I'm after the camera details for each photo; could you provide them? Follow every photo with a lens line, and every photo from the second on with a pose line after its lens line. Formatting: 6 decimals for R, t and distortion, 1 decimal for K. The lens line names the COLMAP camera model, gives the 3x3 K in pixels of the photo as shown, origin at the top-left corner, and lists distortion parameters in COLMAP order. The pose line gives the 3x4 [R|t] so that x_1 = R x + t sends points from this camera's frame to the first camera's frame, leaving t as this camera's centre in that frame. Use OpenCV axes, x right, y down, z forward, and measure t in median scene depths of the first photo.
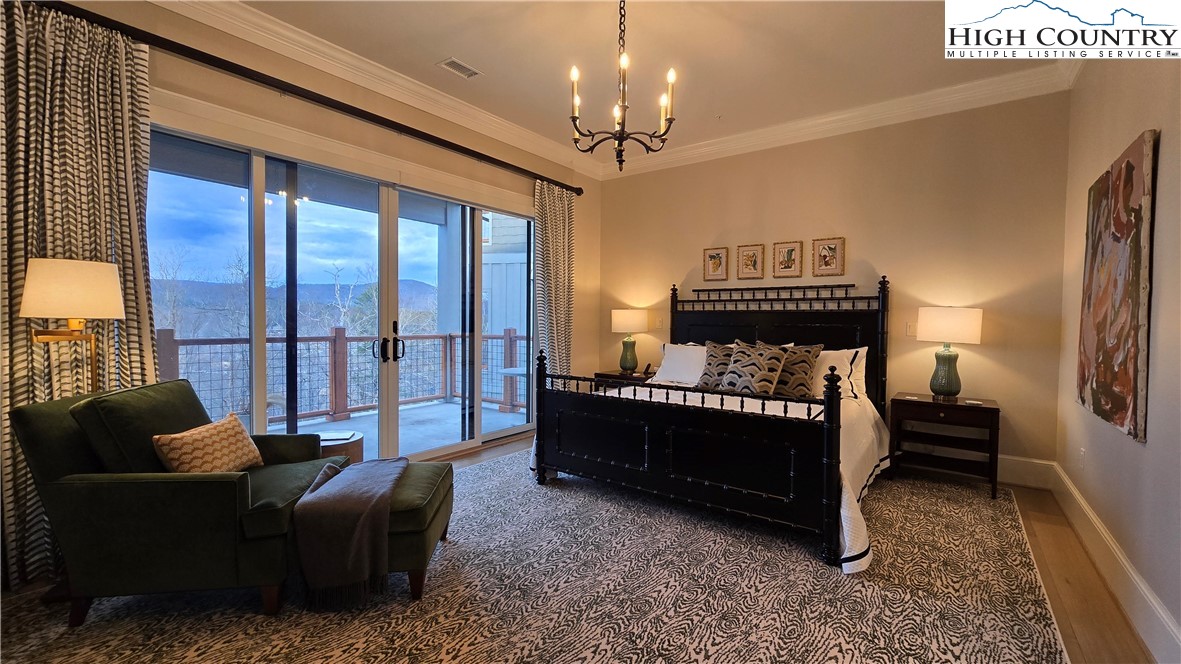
lens RADIAL K [[487.1, 0, 591.7], [0, 487.1, 334.2], [0, 0, 1]] dist [-0.003653, 0.000602]
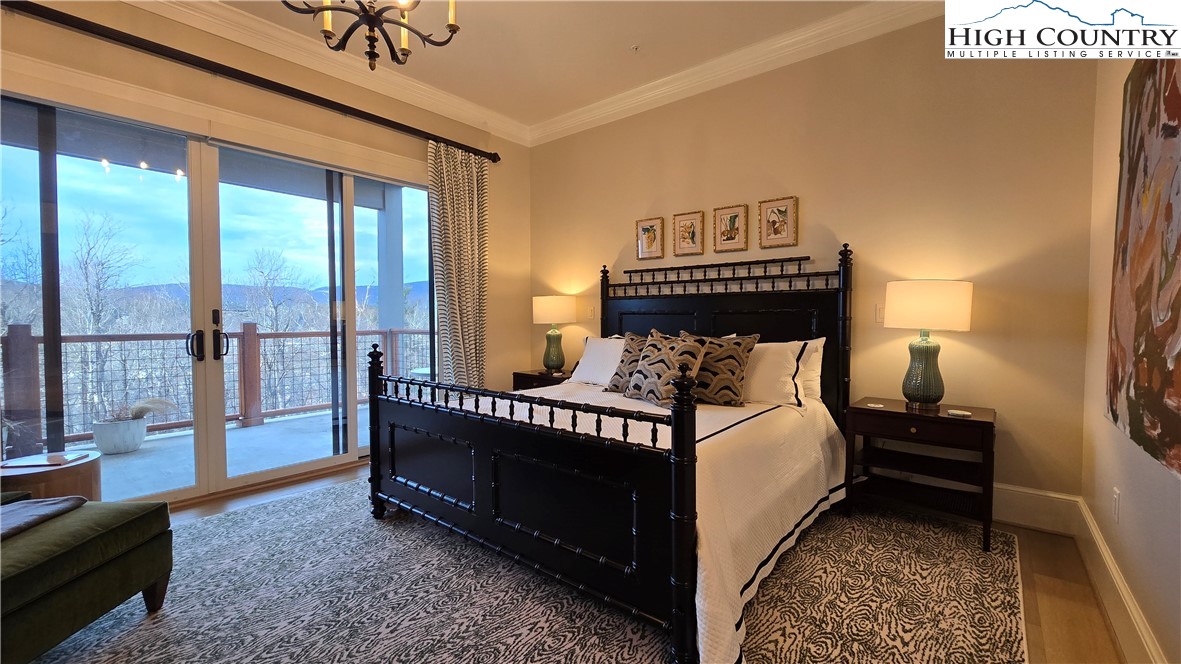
lens RADIAL K [[487.1, 0, 587.5], [0, 487.1, 334.8], [0, 0, 1]] dist [-0.003653, 0.000602]
pose [[0.998440, -0.008553, -0.055182, 0.260761], [0.008848, 0.999948, 0.005105, 0.016054], [0.055135, -0.005586, 0.998463, 0.239476]]
